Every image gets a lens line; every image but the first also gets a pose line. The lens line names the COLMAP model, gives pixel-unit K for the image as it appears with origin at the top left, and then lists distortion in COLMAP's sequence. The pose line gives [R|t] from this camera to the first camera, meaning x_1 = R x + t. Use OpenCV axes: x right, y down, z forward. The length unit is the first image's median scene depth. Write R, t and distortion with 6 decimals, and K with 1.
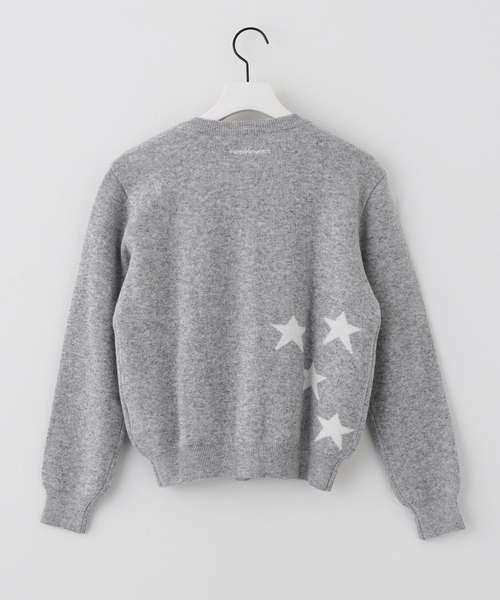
lens RADIAL K [[882.8, 0, 247.9], [0, 882.8, 300.4], [0, 0, 1]] dist [-0.015432, 0.000000]
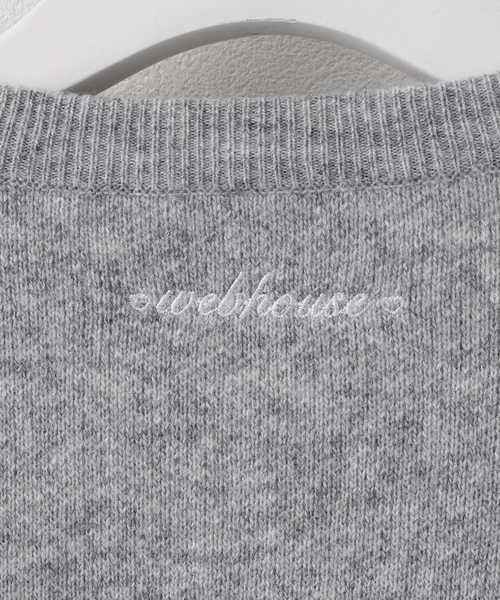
lens RADIAL K [[1114.0, 0, 250.5], [0, 1114.0, 300.0], [0, 0, 1]] dist [0.019404, 0.000000]
pose [[0.998278, 0.026579, -0.052293, 0.009241], [-0.025648, 0.999502, 0.018405, -0.172797], [0.052756, -0.017032, 0.998462, 0.811467]]
